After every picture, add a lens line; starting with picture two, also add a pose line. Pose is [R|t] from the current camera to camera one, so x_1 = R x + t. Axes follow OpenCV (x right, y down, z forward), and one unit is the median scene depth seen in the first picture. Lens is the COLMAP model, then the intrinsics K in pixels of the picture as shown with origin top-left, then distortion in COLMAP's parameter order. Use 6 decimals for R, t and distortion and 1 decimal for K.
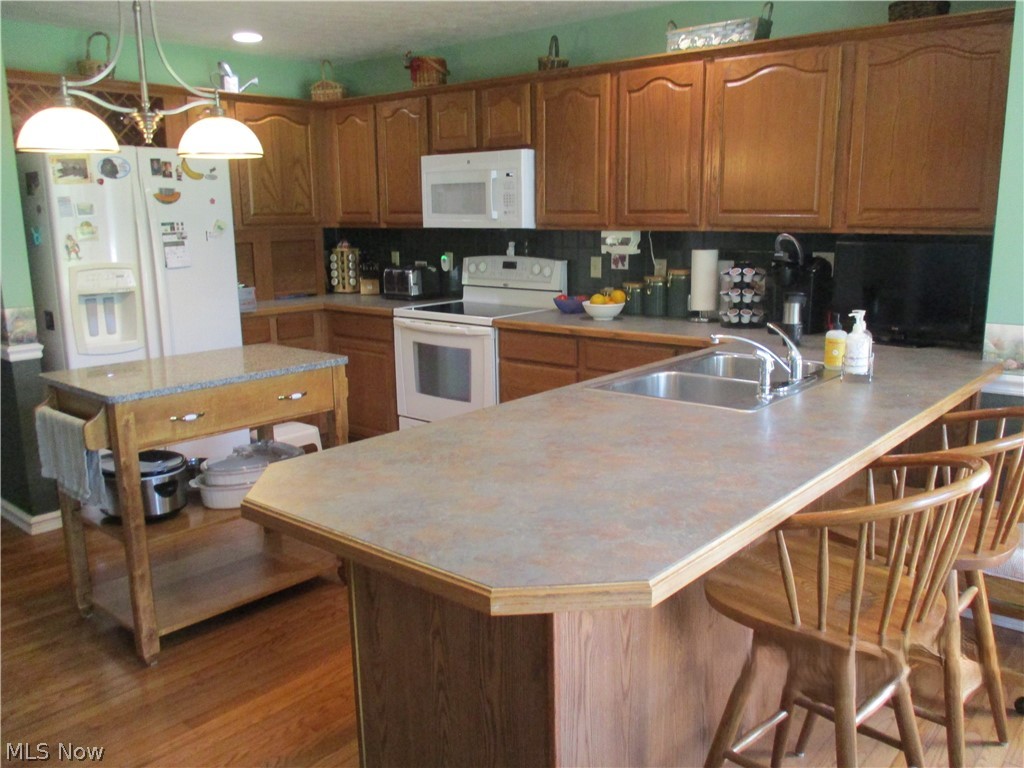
lens RADIAL K [[862.0, 0, 517.3], [0, 862.0, 385.8], [0, 0, 1]] dist [0.003787, -0.000918]
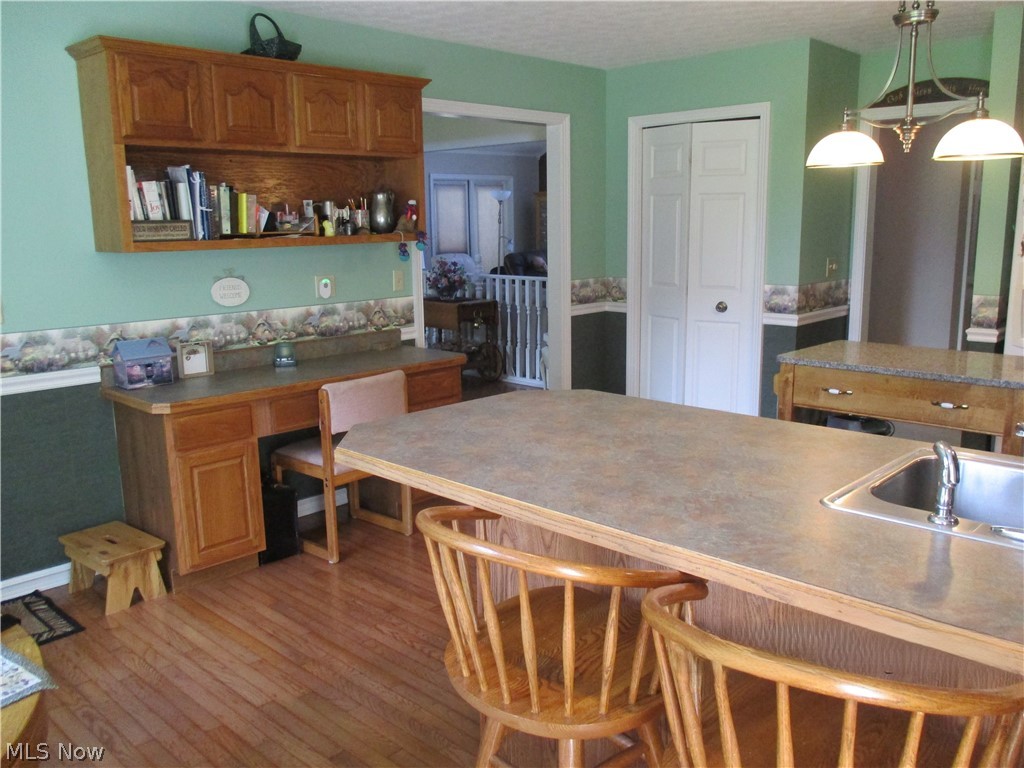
lens RADIAL K [[862.0, 0, 517.2], [0, 862.0, 382.2], [0, 0, 1]] dist [0.003787, -0.000918]
pose [[-0.056367, 0.201098, -0.977948, 1.241673], [-0.185670, 0.960308, 0.208172, -0.220313], [0.980994, 0.193309, -0.016792, 0.952314]]
